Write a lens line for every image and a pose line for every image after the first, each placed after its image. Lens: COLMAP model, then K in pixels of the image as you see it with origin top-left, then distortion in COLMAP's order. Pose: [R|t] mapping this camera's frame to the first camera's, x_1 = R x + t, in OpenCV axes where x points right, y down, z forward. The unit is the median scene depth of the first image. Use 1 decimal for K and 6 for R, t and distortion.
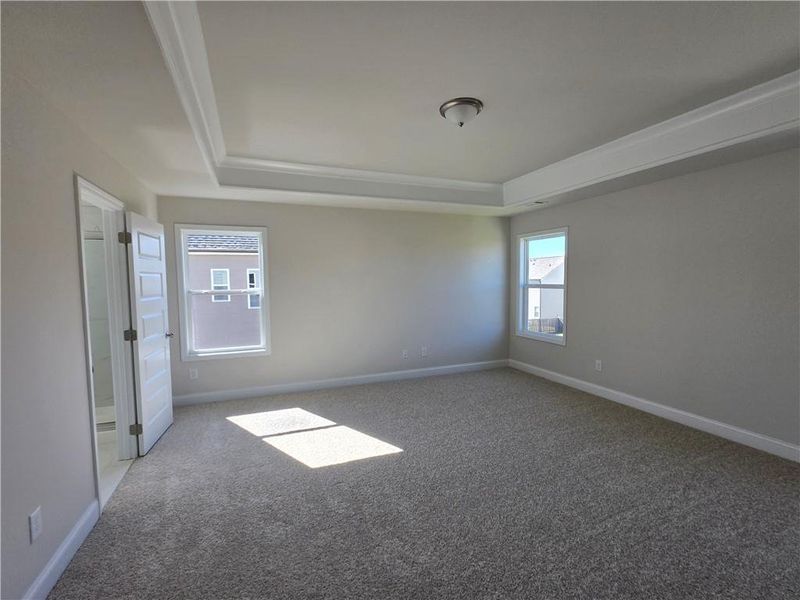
lens RADIAL K [[351.4, 0, 398.0], [0, 351.4, 300.1], [0, 0, 1]] dist [0.000473, 0.000180]
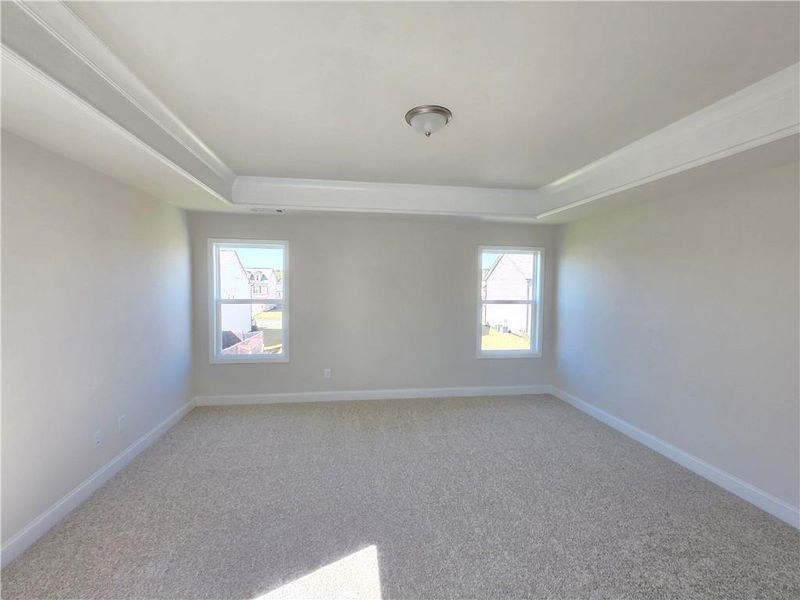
lens RADIAL K [[351.4, 0, 398.2], [0, 351.4, 300.8], [0, 0, 1]] dist [0.000473, 0.000180]
pose [[0.240366, -0.022981, 0.970410, -0.361946], [0.040724, 0.999078, 0.013573, -0.038825], [-0.969828, 0.036257, 0.241080, 0.425722]]
